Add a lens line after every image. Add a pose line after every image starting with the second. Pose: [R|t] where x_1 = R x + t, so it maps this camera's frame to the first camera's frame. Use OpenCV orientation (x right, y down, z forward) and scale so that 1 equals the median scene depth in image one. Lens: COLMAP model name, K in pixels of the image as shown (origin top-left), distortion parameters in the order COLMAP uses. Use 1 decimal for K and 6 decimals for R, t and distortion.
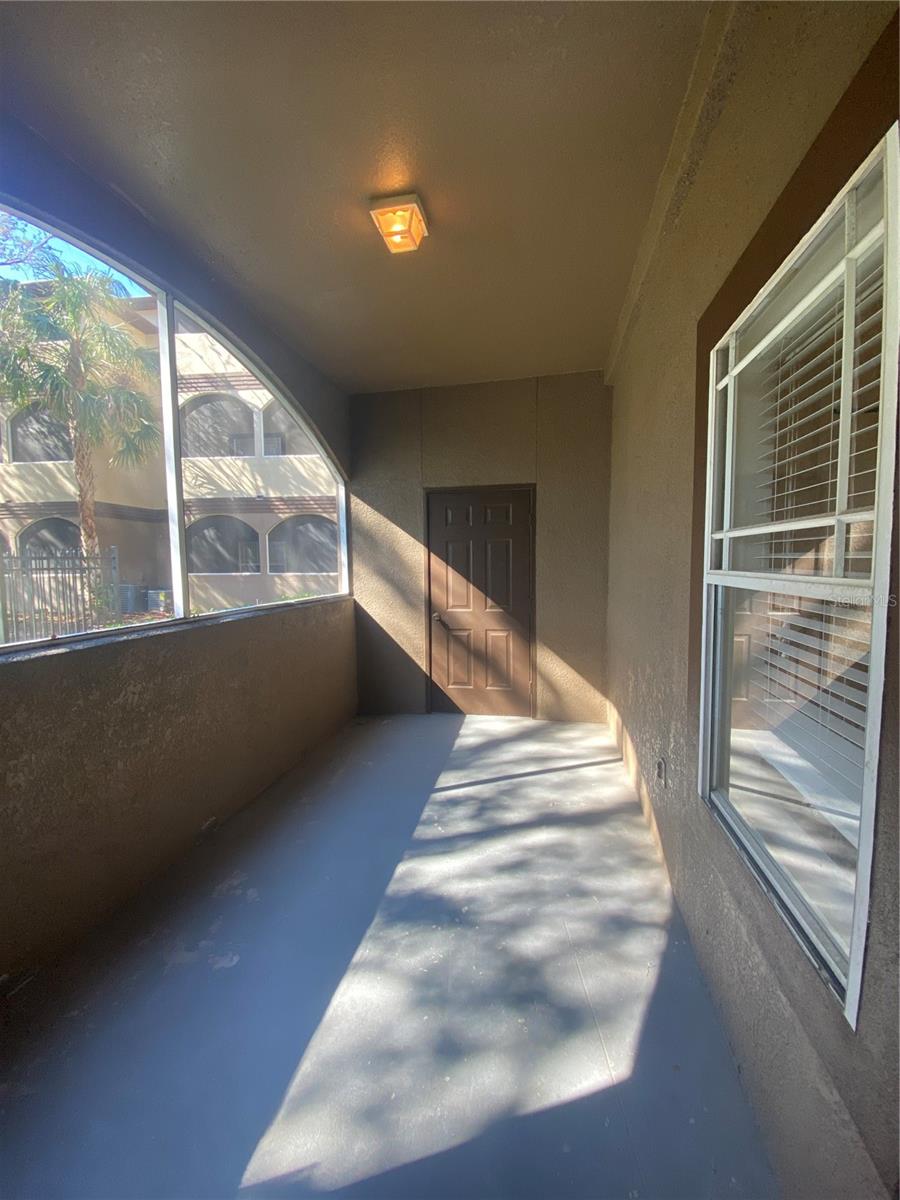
lens RADIAL K [[488.6, 0, 452.8], [0, 488.6, 601.1], [0, 0, 1]] dist [0.002186, -0.013008]
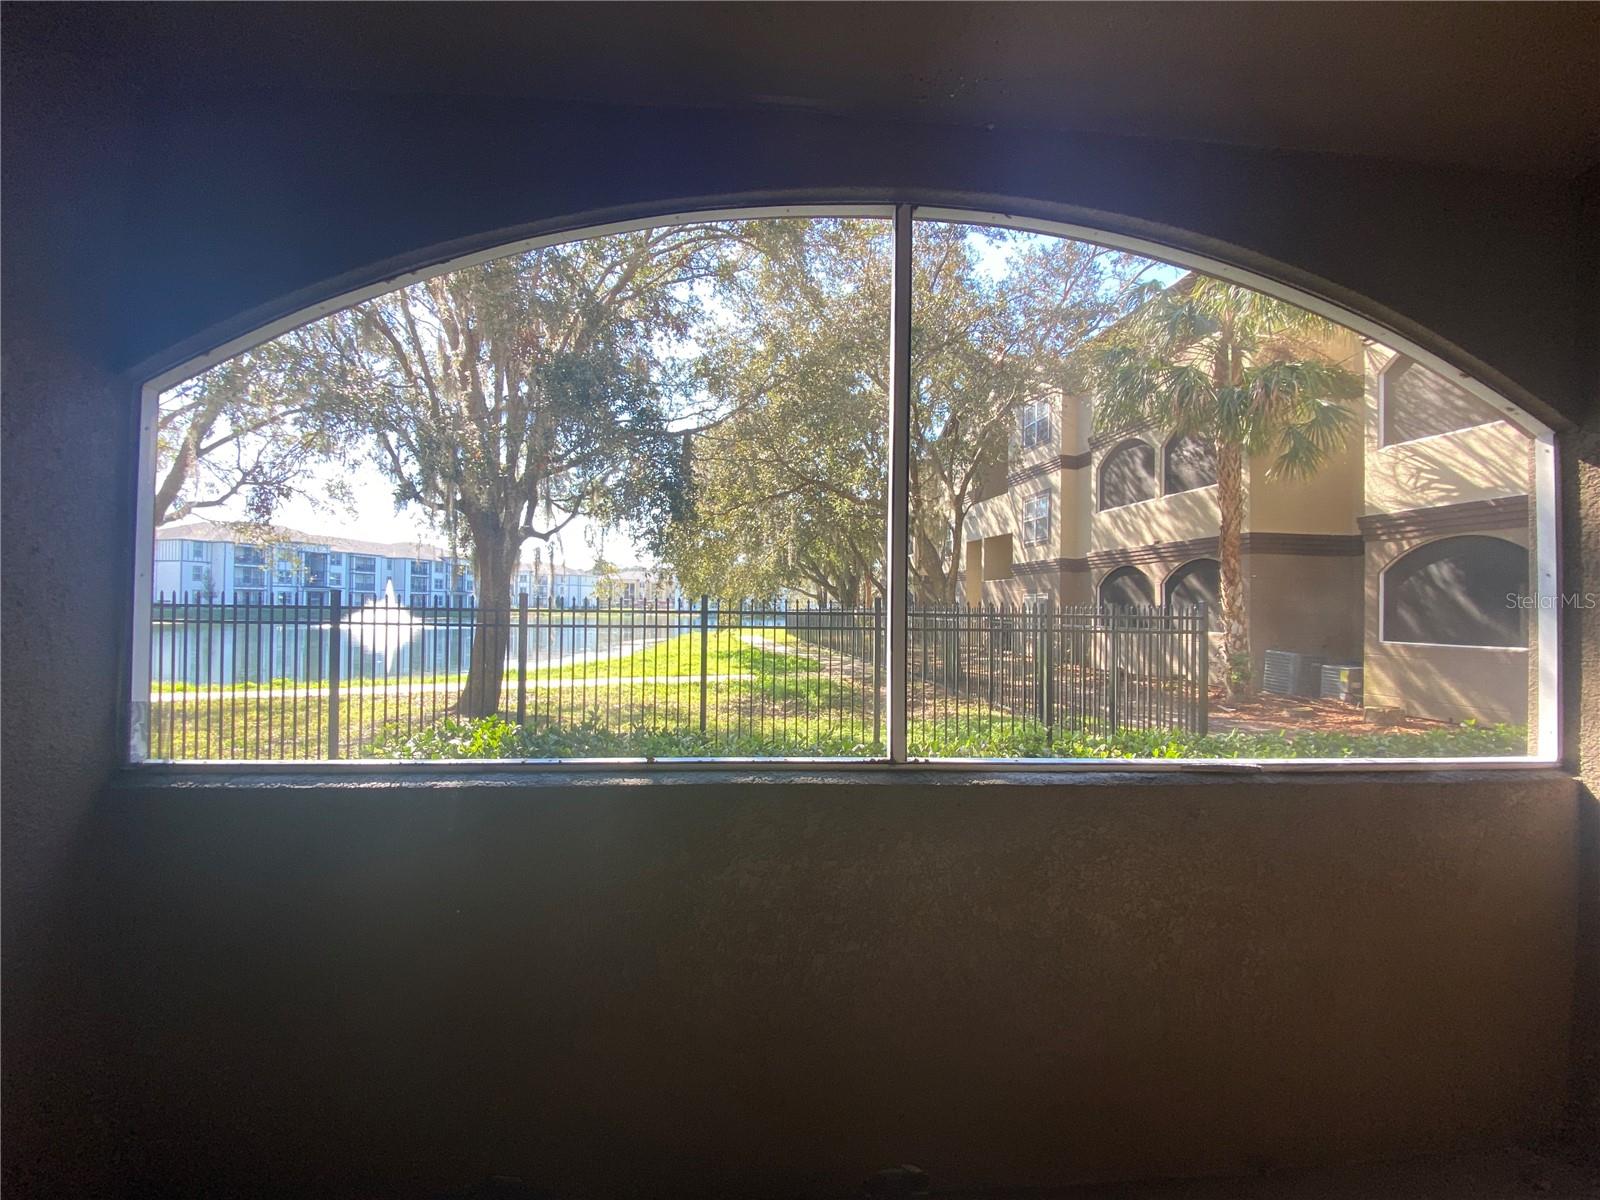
lens RADIAL K [[651.5, 0, 816.9], [0, 651.5, 595.6], [0, 0, 1]] dist [0.002186, -0.013008]
pose [[0.242449, -0.005769, -0.970147, 0.033445], [-0.091532, 0.995386, -0.028793, -0.028408], [0.965837, 0.095780, 0.240802, 0.166261]]
